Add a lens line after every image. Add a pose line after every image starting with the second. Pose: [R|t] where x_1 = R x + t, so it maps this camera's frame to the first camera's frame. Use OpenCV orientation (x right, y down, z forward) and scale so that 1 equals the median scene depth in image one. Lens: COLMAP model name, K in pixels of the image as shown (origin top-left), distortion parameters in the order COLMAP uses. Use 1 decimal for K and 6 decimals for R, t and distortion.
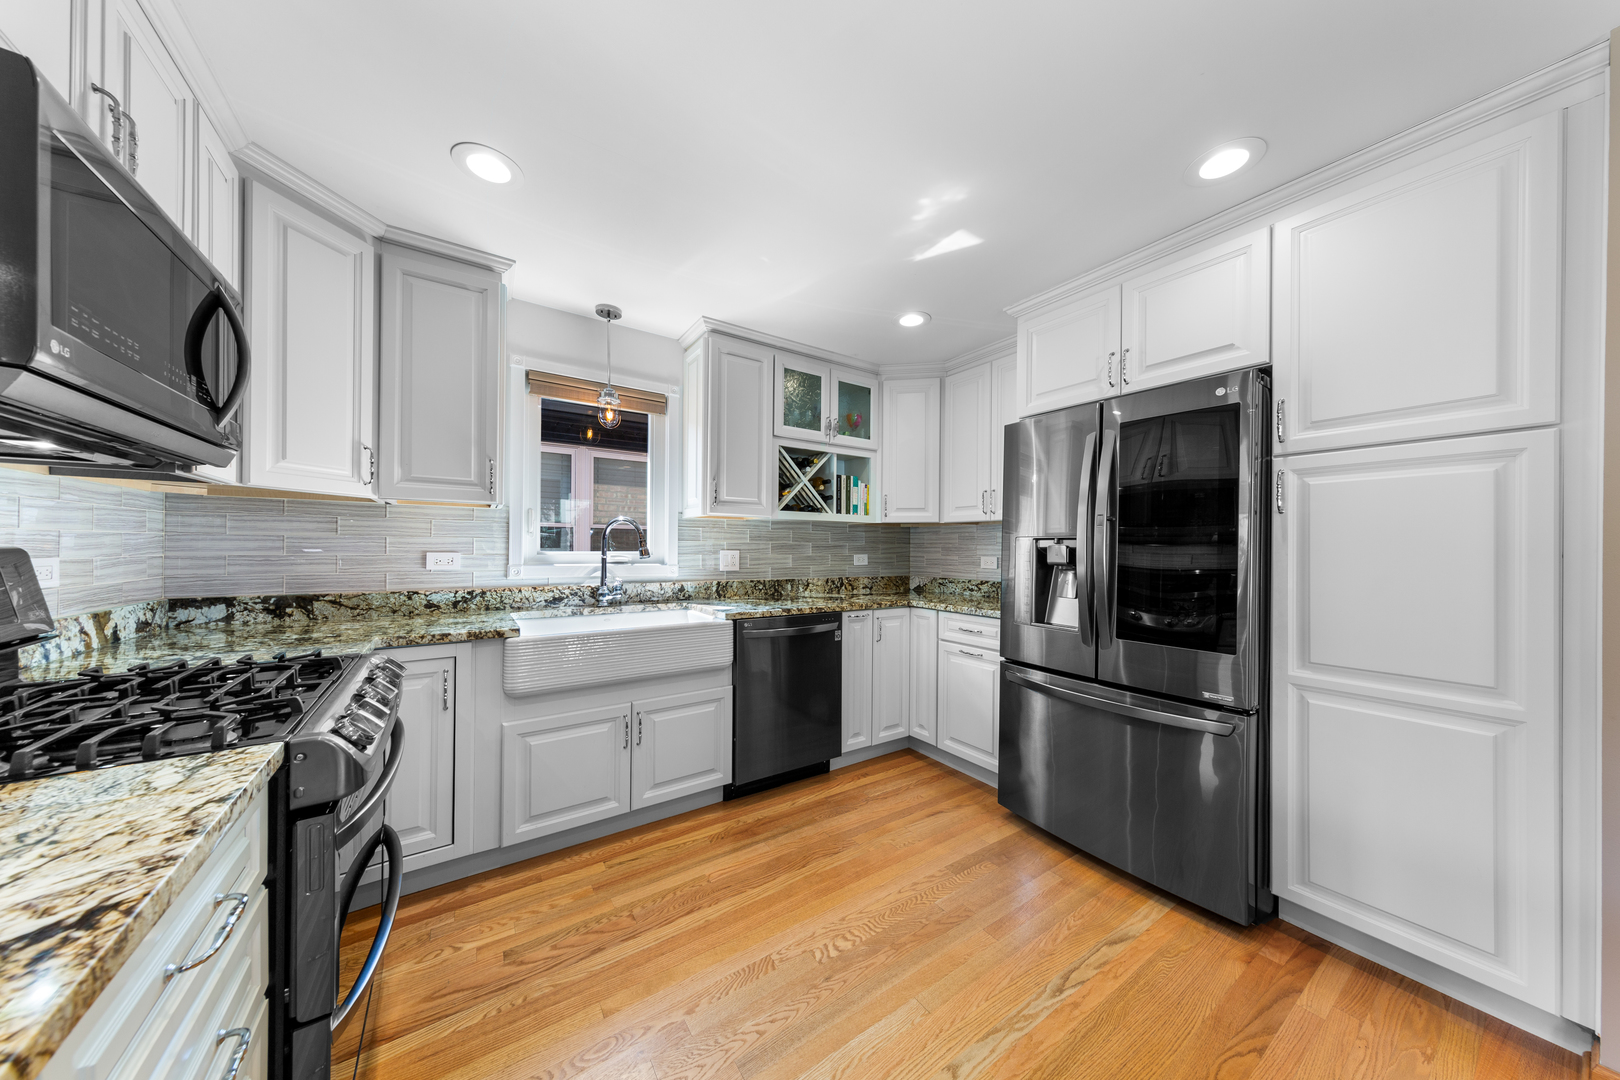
lens RADIAL K [[508.2, 0, 813.1], [0, 508.2, 549.1], [0, 0, 1]] dist [0.006927, -0.000979]
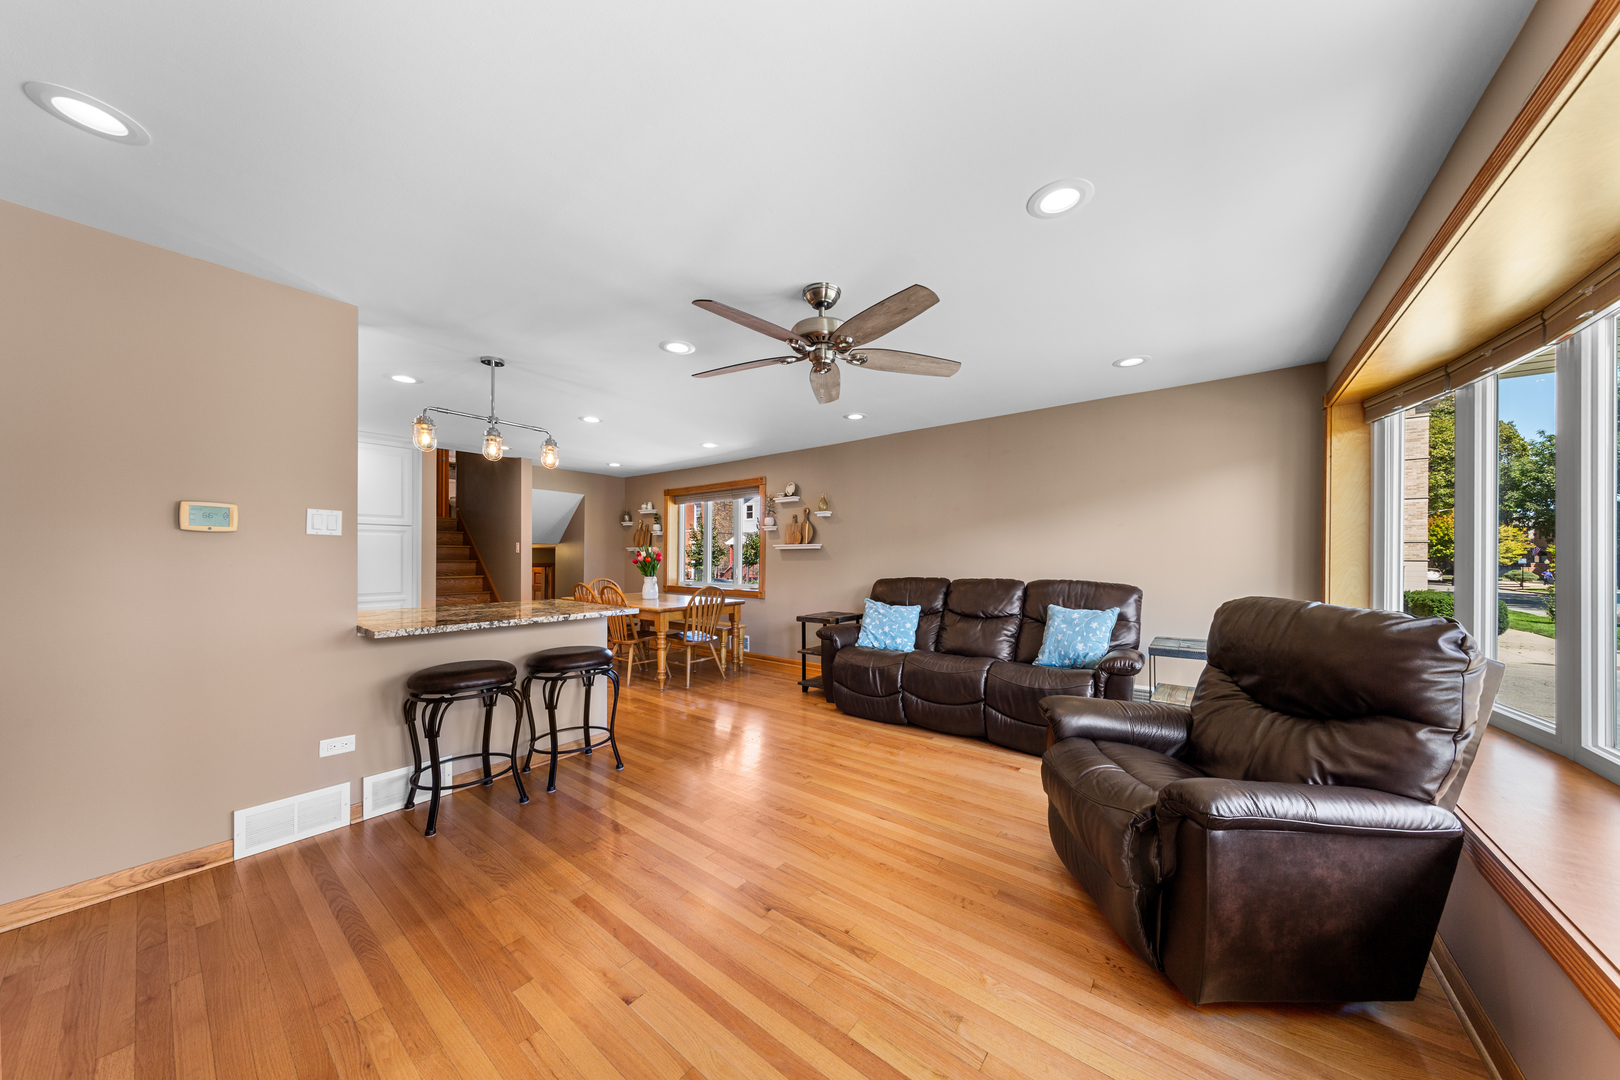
lens RADIAL K [[508.2, 0, 824.1], [0, 508.2, 557.1], [0, 0, 1]] dist [0.006927, -0.000979]
pose [[-0.320669, -0.009035, 0.947148, -1.577940], [-0.005973, 0.999954, 0.007517, -0.019023], [-0.947172, -0.003247, -0.320708, -0.371287]]
